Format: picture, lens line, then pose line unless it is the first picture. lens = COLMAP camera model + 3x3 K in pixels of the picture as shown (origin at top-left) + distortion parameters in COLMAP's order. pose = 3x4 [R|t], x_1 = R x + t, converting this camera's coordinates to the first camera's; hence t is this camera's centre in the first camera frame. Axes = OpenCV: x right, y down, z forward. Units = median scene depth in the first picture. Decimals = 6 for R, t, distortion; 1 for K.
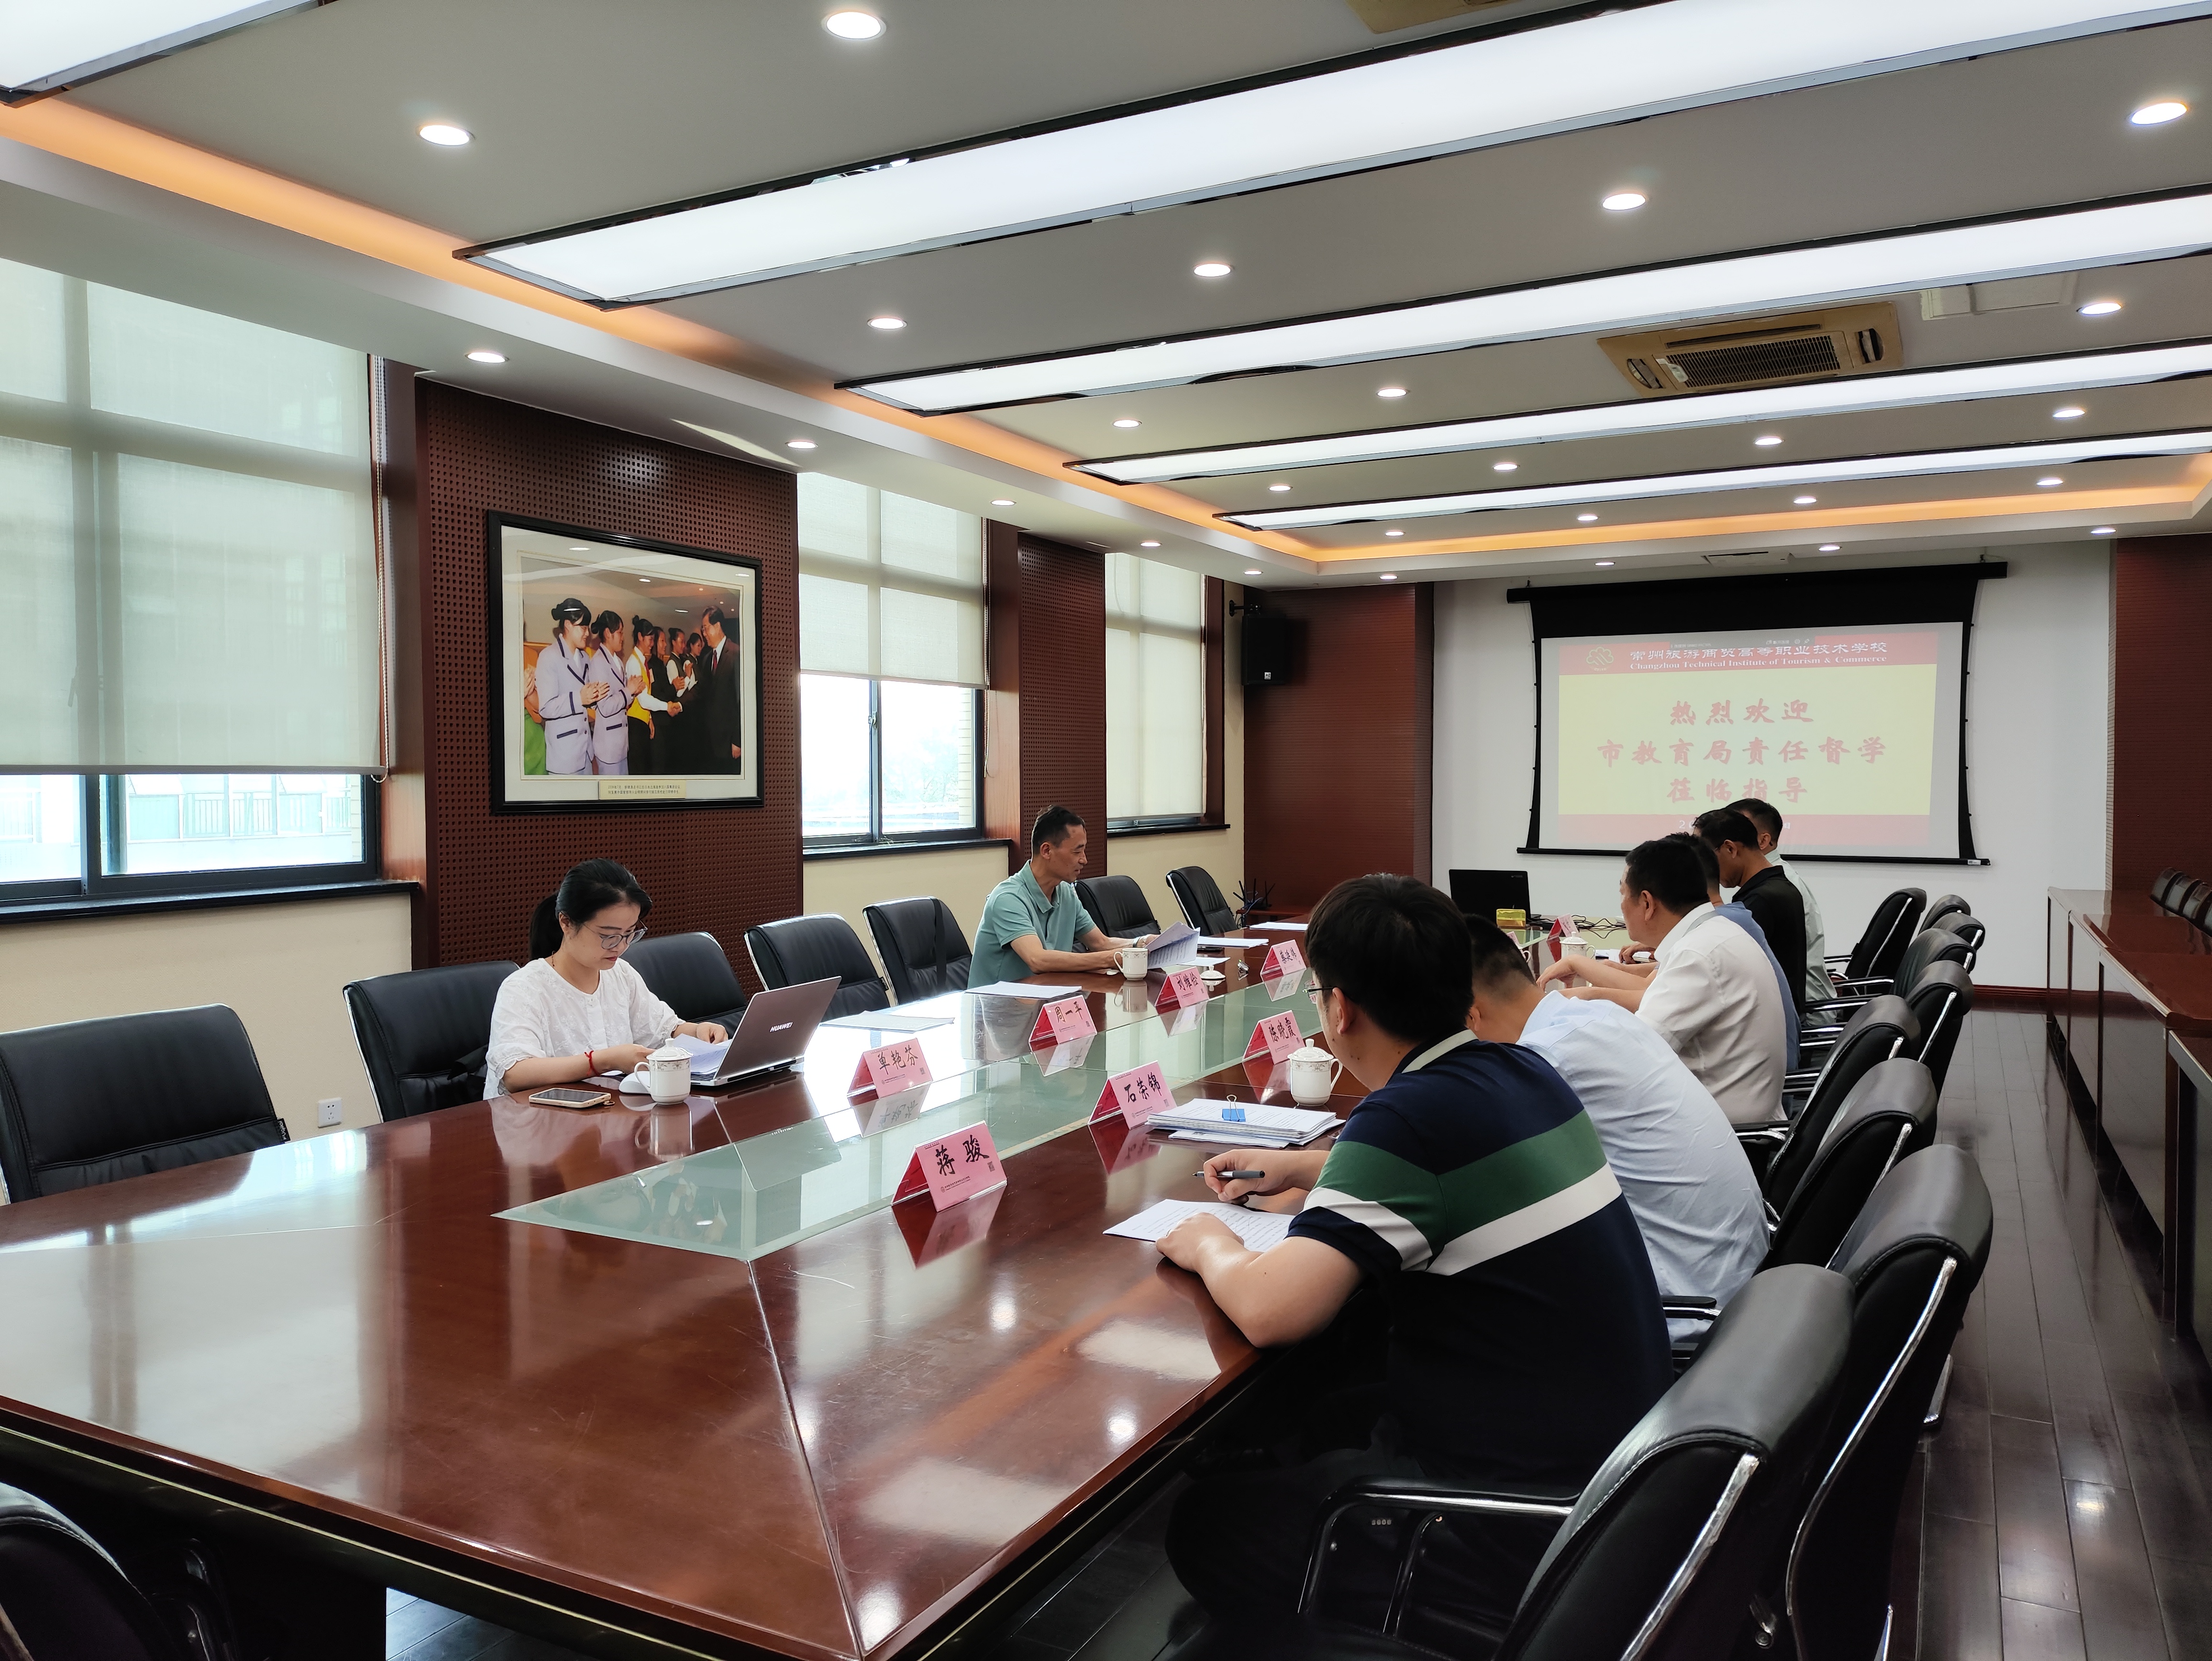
lens RADIAL K [[1617.2, 0, 1104.6], [0, 1617.2, 831.1], [0, 0, 1]] dist [0.072601, -0.086665]
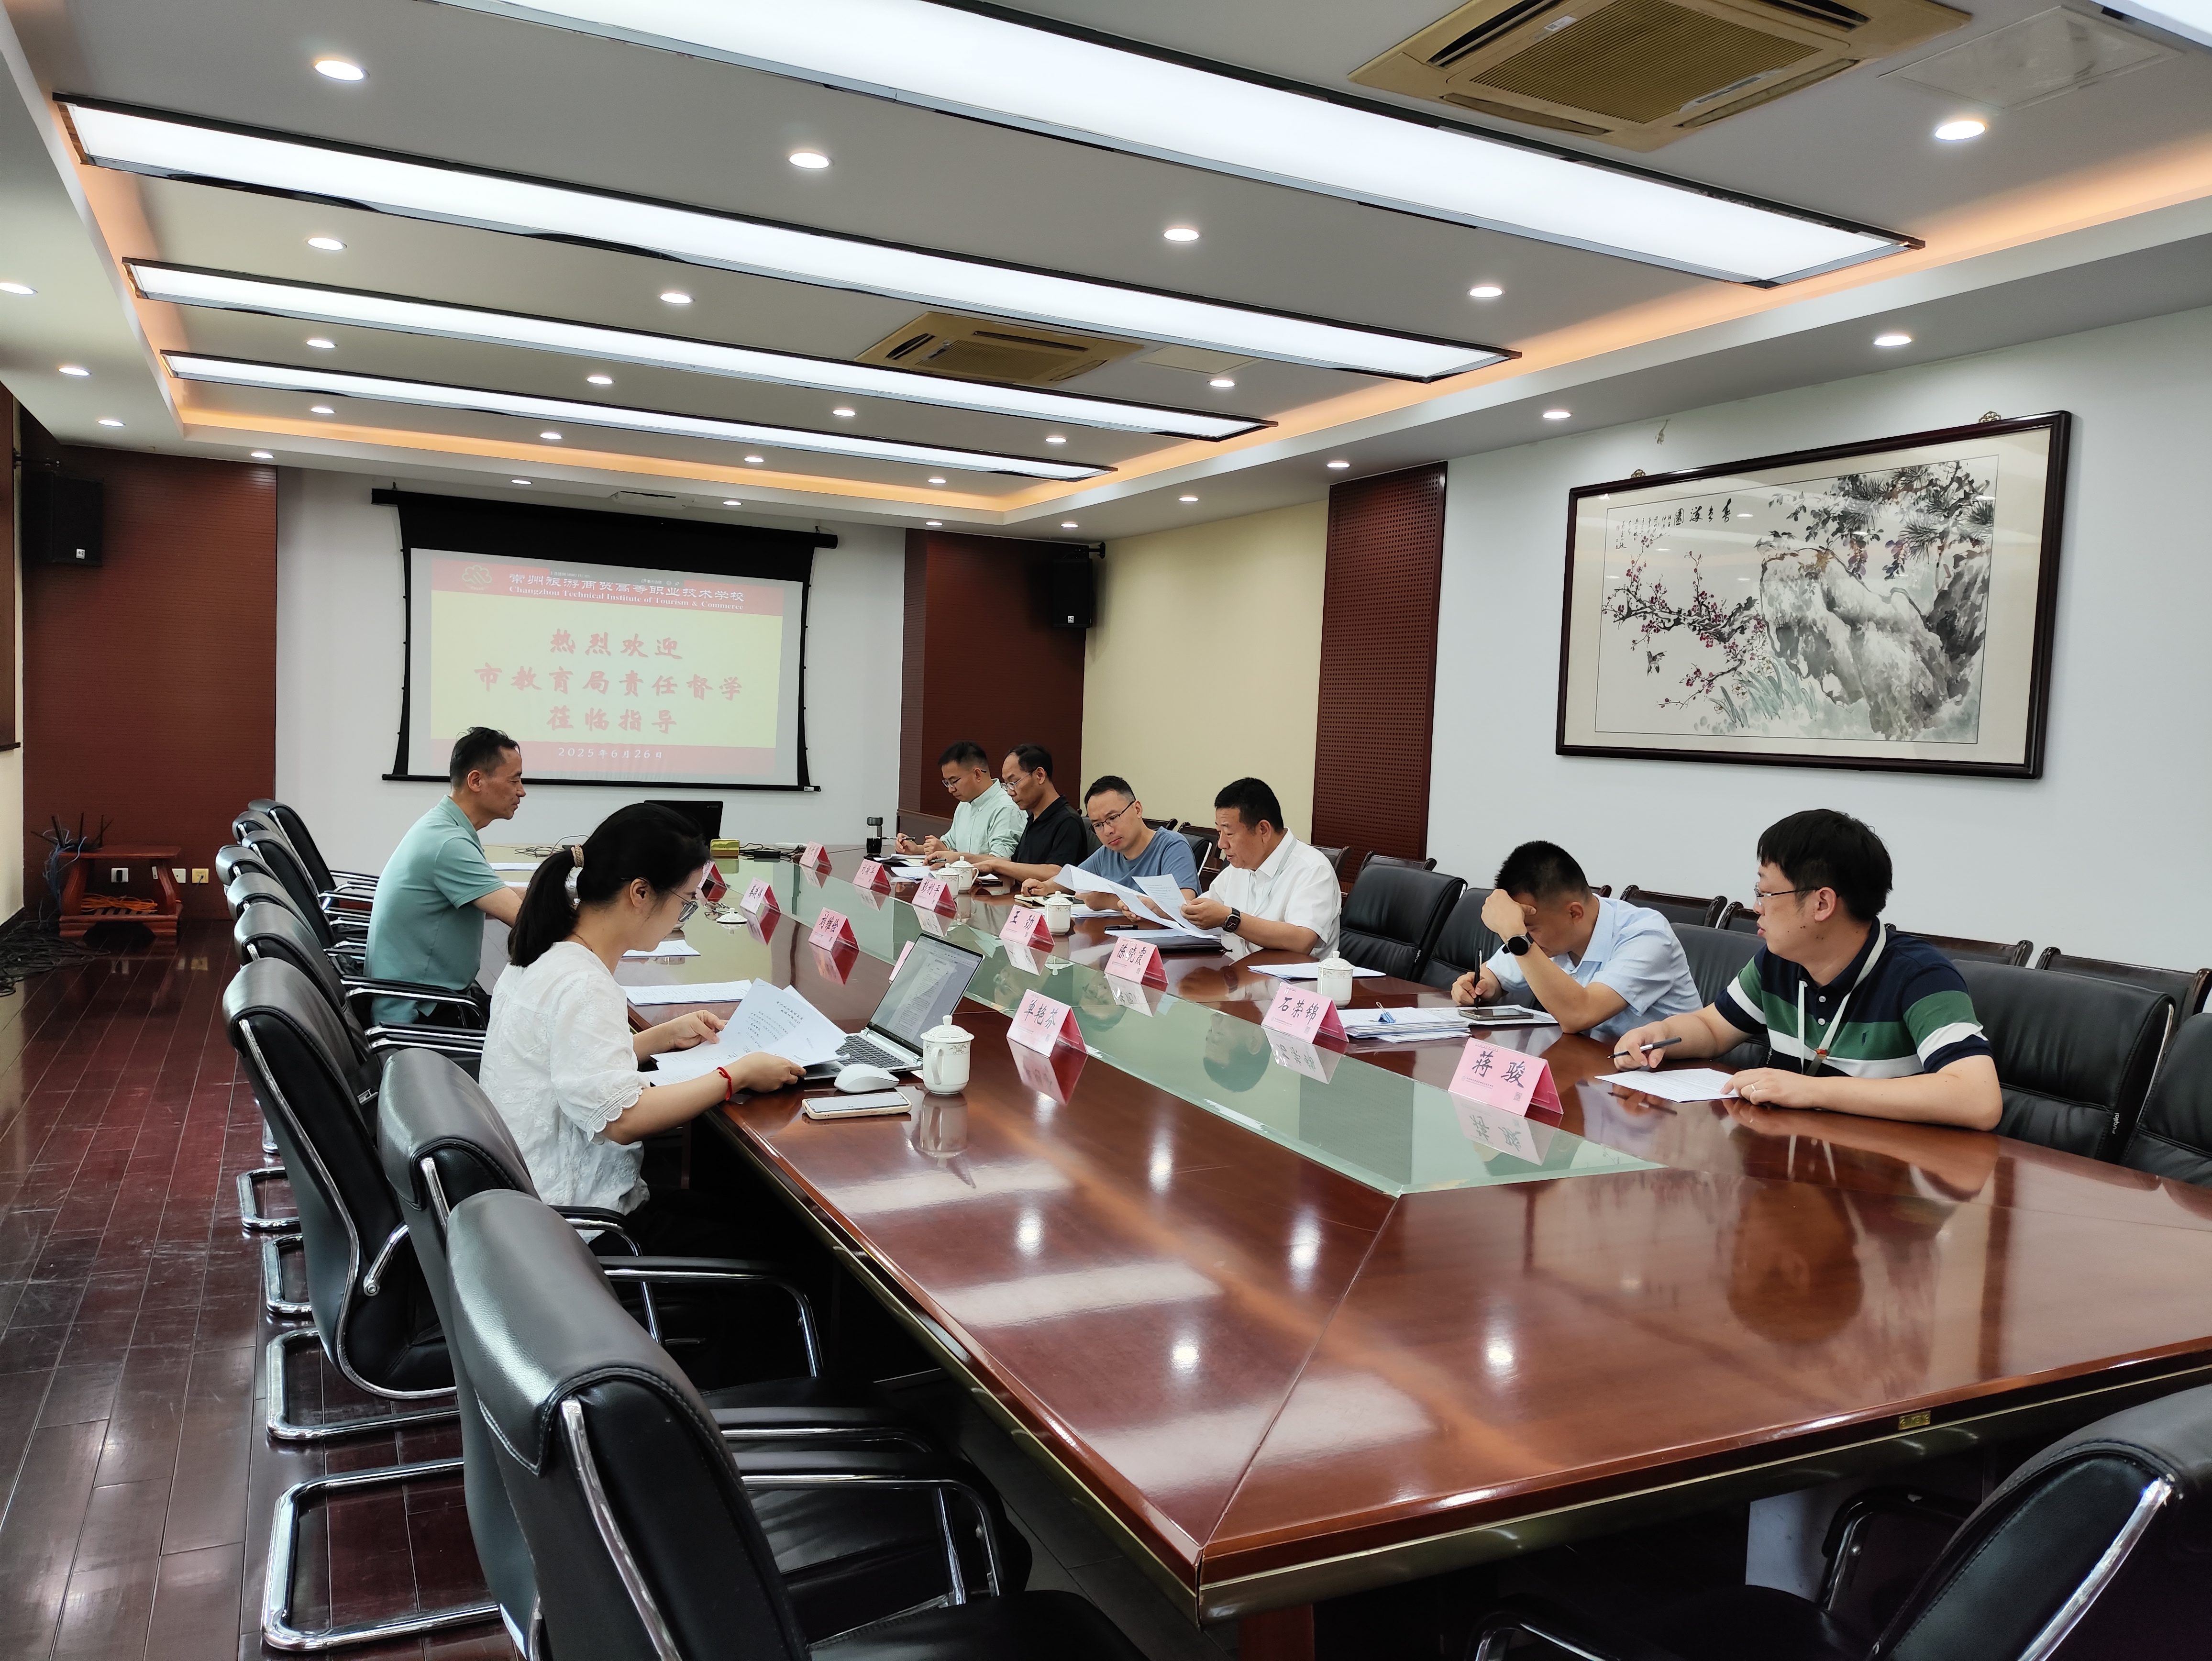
lens RADIAL K [[1617.2, 0, 1106.0], [0, 1617.2, 833.8], [0, 0, 1]] dist [0.072601, -0.086665]
pose [[0.585722, -0.026907, 0.810065, -0.425394], [-0.013266, 0.998997, 0.042774, -0.001611], [-0.810403, -0.035800, 0.584778, 0.213264]]
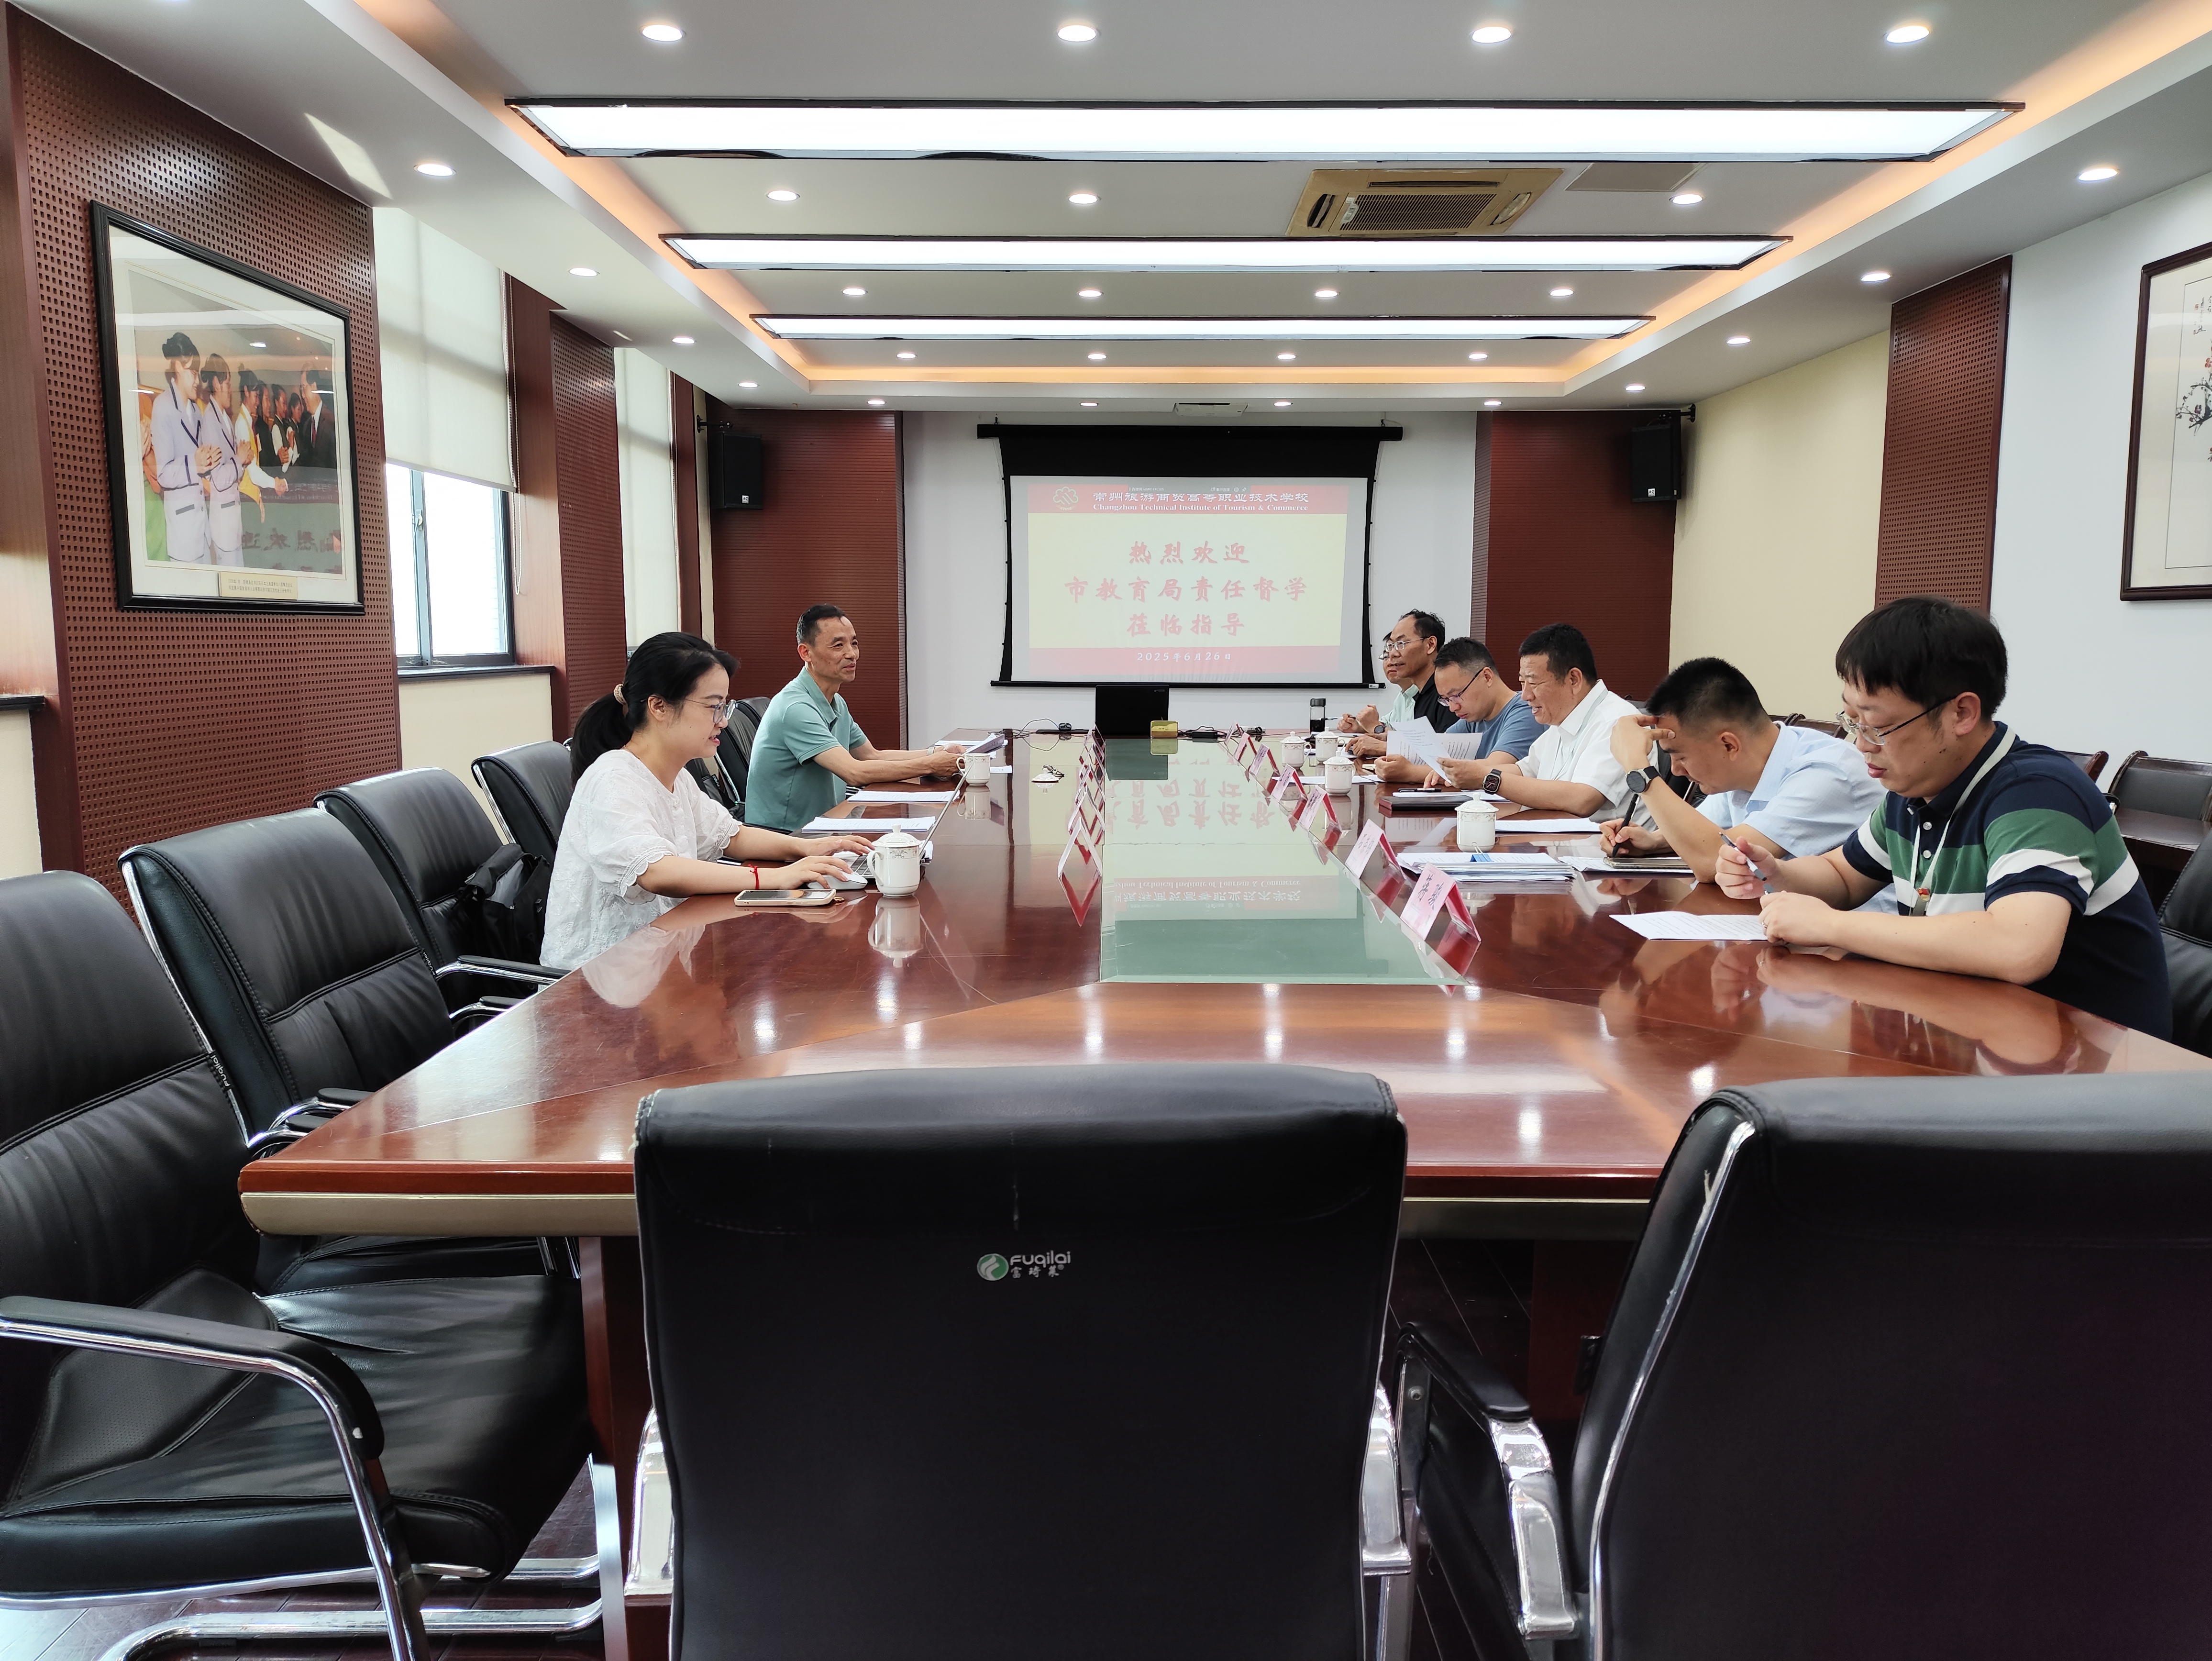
lens RADIAL K [[1617.2, 0, 1112.3], [0, 1617.2, 839.6], [0, 0, 1]] dist [0.072601, -0.086665]
pose [[0.882924, -0.054532, 0.466339, -0.274922], [0.012053, 0.995538, 0.093593, 0.025915], [-0.469361, -0.077015, 0.879641, 0.076959]]
